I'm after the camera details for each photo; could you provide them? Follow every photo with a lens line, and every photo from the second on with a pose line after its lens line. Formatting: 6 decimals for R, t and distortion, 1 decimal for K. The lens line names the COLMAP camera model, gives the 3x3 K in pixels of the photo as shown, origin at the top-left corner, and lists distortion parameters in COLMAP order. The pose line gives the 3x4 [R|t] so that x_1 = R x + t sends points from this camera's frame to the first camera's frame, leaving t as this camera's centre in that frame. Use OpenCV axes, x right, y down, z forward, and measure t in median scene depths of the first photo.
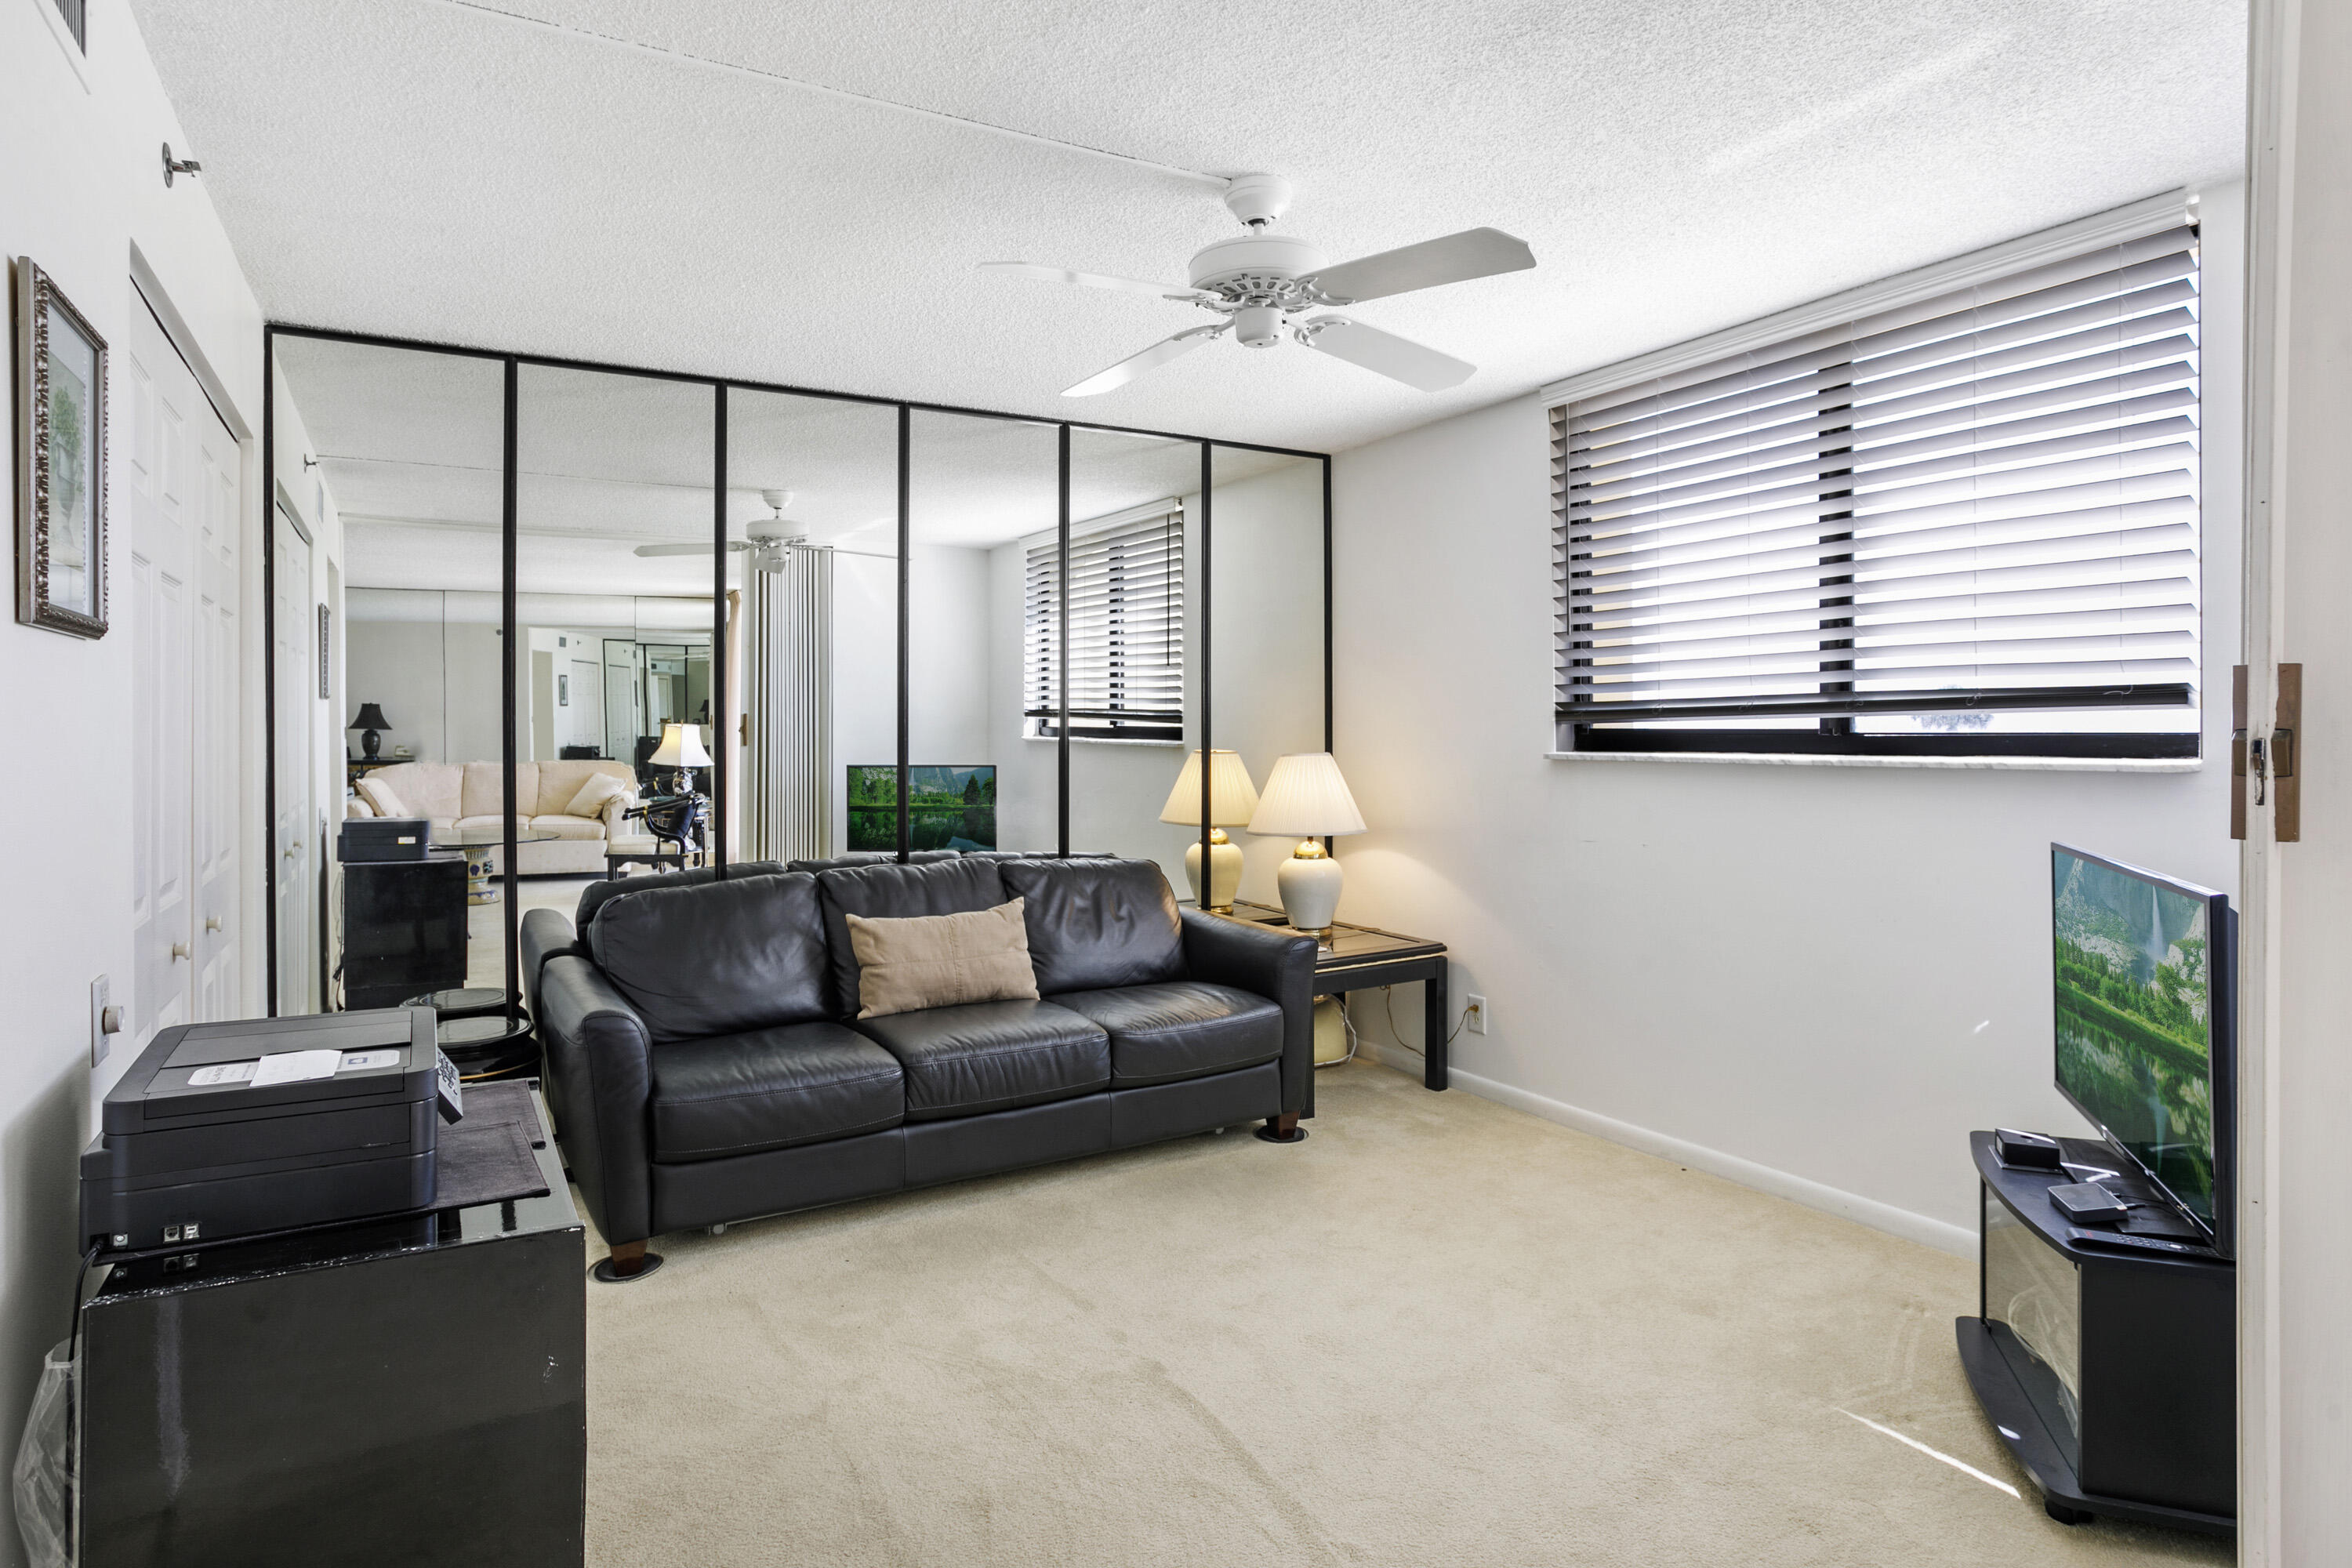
lens RADIAL K [[1261.6, 0, 1169.4], [0, 1261.6, 747.6], [0, 0, 1]] dist [-0.001362, -0.000295]
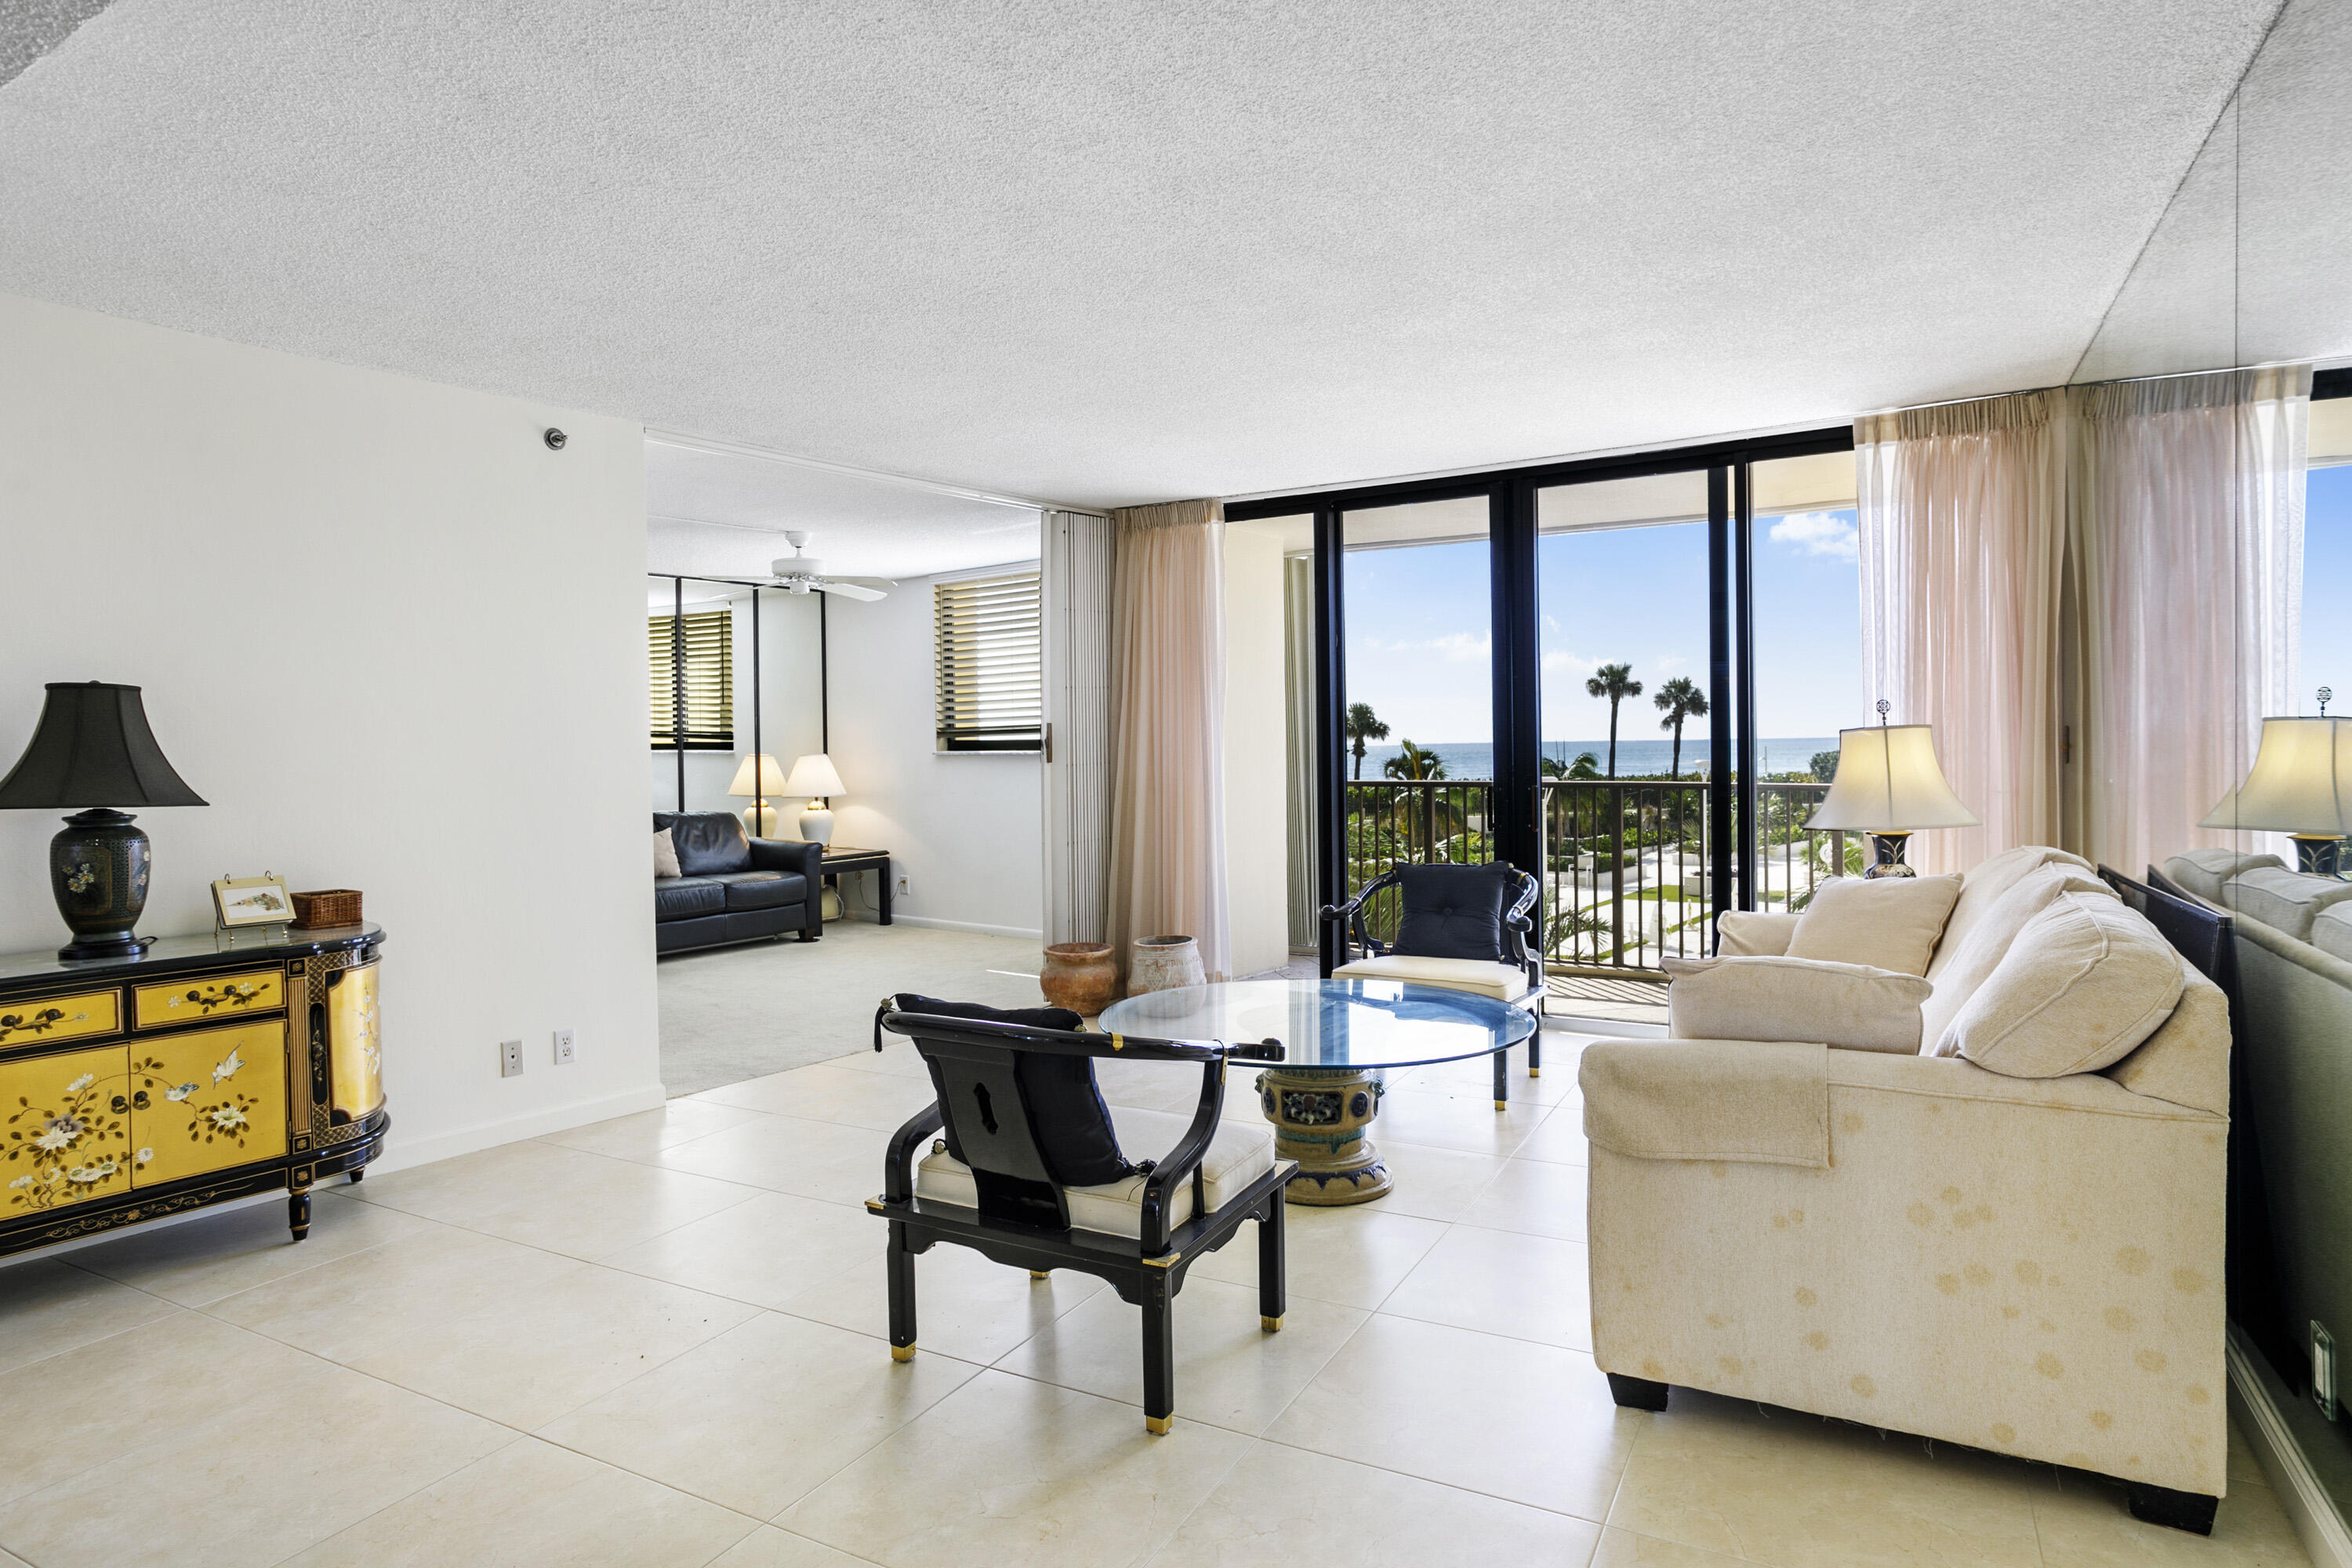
lens RADIAL K [[1325.1, 0, 1176.0], [0, 1325.1, 784.0], [0, 0, 1]] dist [-0.003253, 0.000355]
pose [[0.924197, -0.022955, 0.381226, -0.159888], [0.017327, 0.999684, 0.018189, 0.023037], [-0.381523, -0.010205, 0.924303, -1.136583]]
